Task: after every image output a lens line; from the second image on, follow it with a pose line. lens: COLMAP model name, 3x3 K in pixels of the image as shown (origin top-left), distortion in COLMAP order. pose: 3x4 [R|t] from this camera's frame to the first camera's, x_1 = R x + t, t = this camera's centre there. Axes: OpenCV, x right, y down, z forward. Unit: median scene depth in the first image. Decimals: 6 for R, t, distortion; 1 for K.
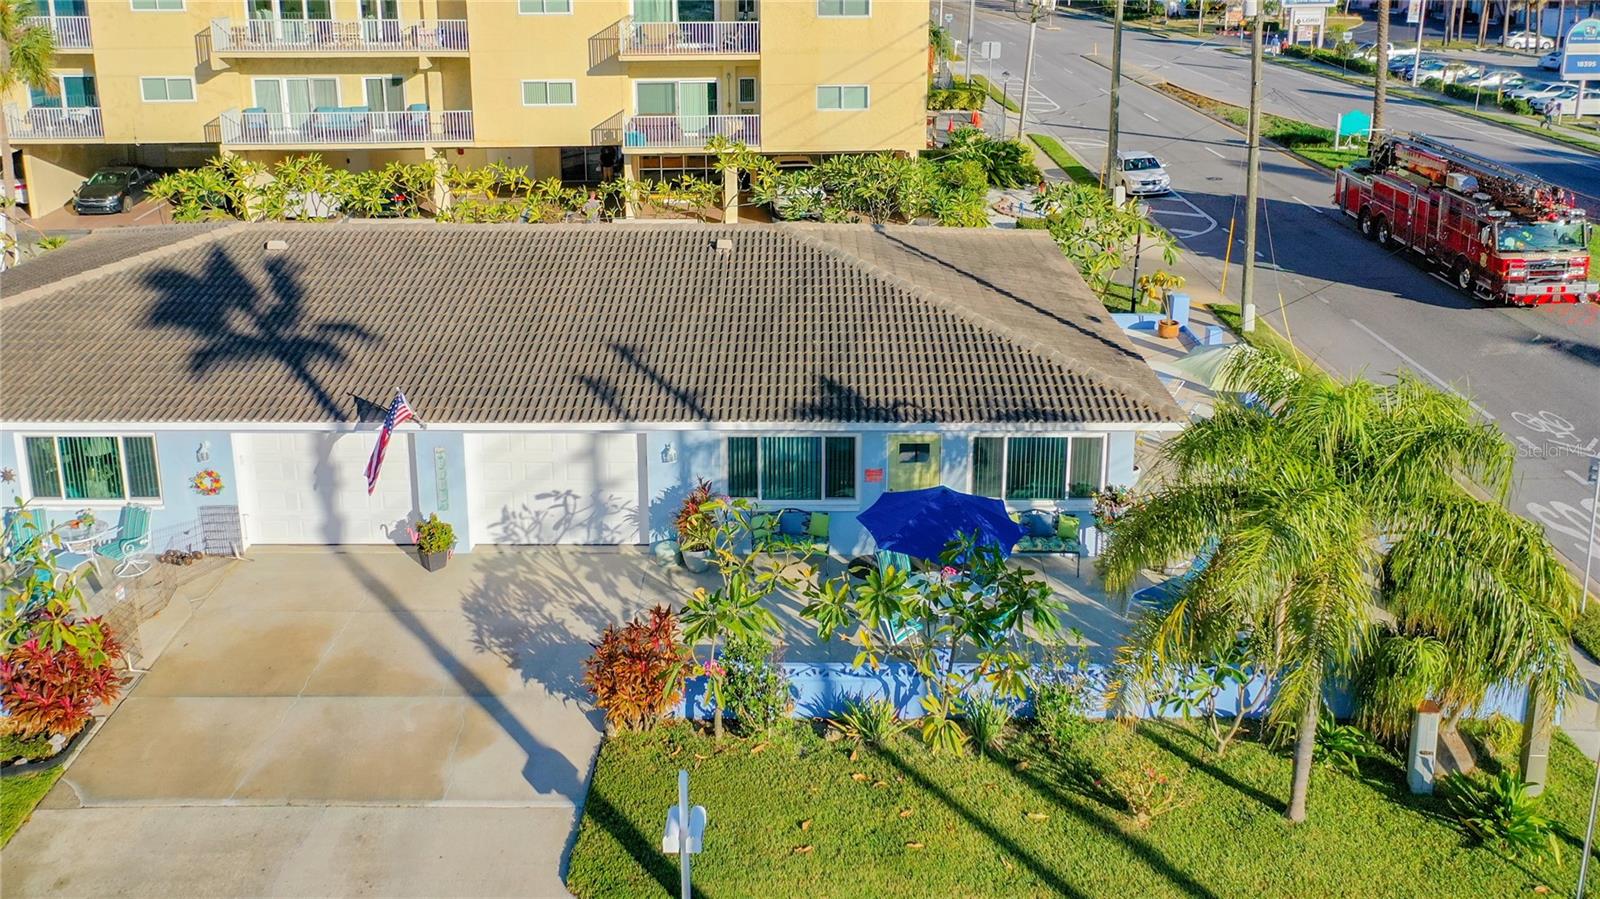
lens RADIAL K [[1293.0, 0, 819.6], [0, 1293.0, 412.5], [0, 0, 1]] dist [0.012000, 0.007785]
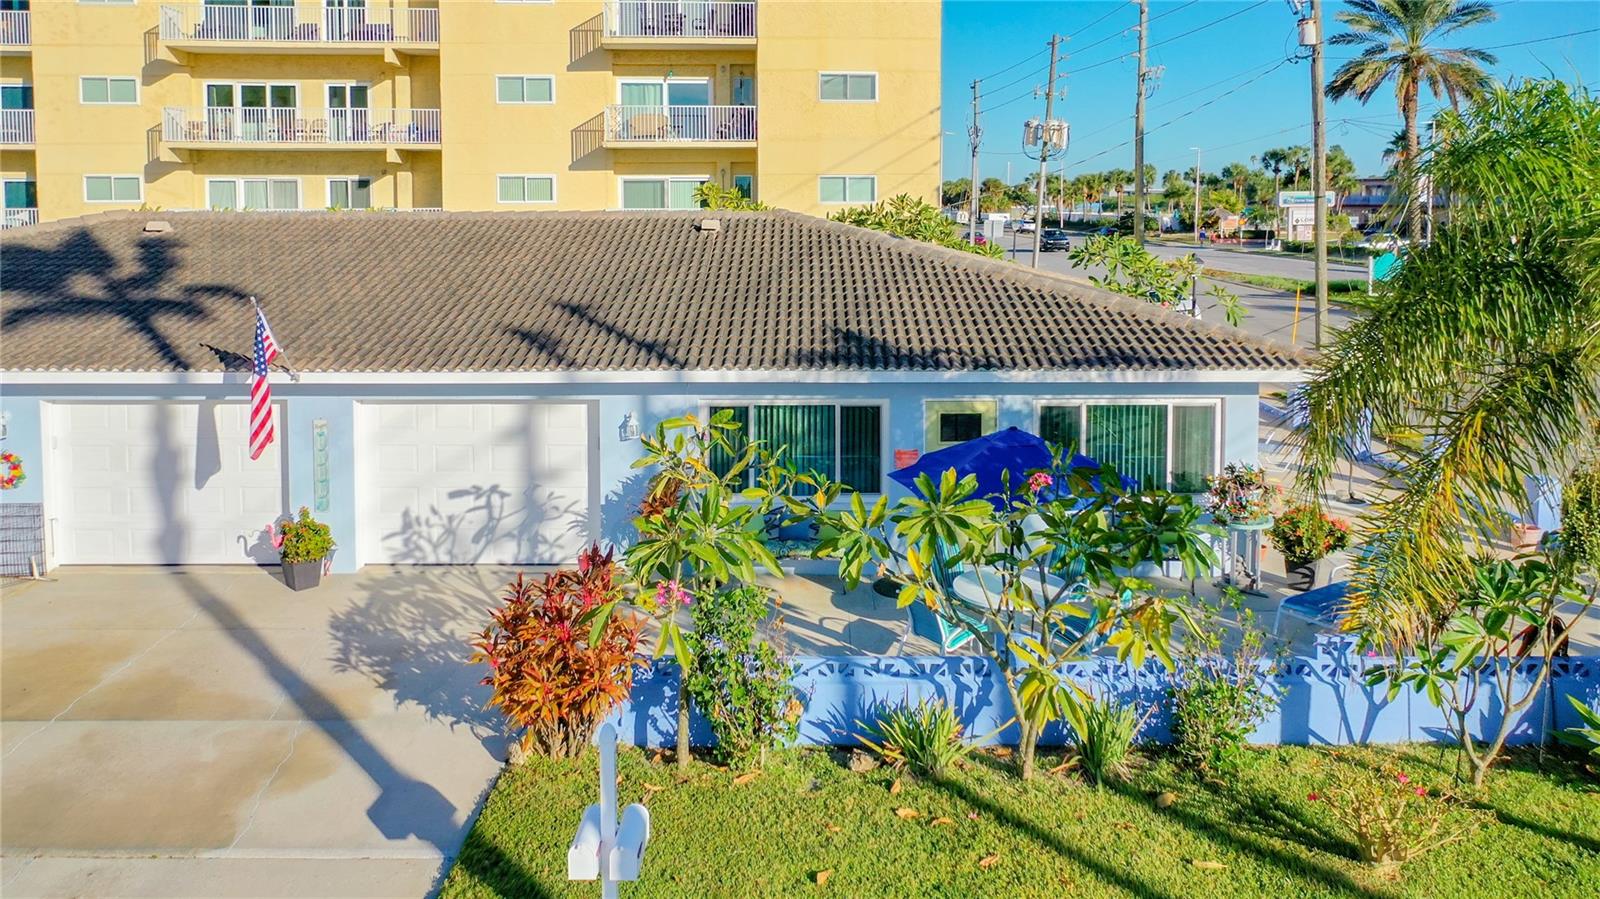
lens RADIAL K [[1293.0, 0, 809.2], [0, 1293.0, 390.2], [0, 0, 1]] dist [0.012000, 0.007785]
pose [[0.999985, -0.002341, -0.004881, -0.009862], [0.001308, 0.979422, -0.201820, 0.162320], [0.005253, 0.201811, 0.979410, 0.274062]]
